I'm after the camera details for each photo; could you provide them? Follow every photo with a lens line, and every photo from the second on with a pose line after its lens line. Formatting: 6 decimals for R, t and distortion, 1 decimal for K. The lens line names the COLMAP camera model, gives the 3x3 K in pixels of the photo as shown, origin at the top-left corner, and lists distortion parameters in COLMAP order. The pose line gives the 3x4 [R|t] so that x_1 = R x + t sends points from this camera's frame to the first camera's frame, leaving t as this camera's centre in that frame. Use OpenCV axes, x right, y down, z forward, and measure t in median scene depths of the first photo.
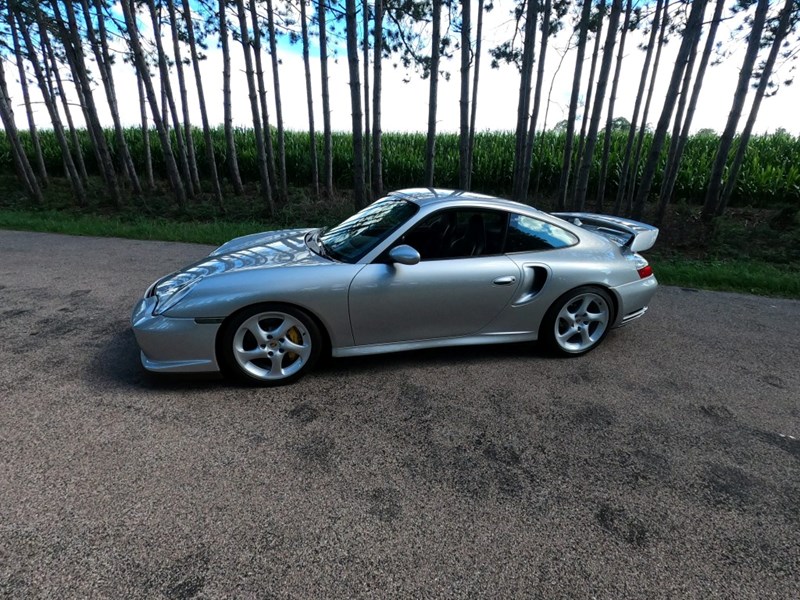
lens RADIAL K [[382.3, 0, 400.5], [0, 382.3, 304.4], [0, 0, 1]] dist [-0.001038, 0.000113]
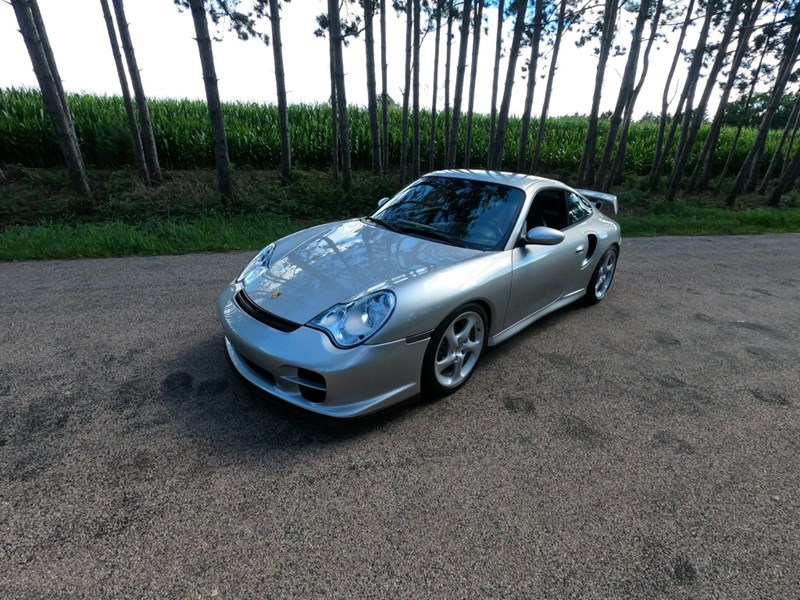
lens RADIAL K [[382.3, 0, 400.5], [0, 382.3, 304.4], [0, 0, 1]] dist [-0.001038, 0.000113]
pose [[0.863961, -0.198442, 0.462809, -0.733598], [0.169466, 0.980047, 0.103867, -0.101681], [-0.474186, -0.011306, 0.880352, 0.207953]]
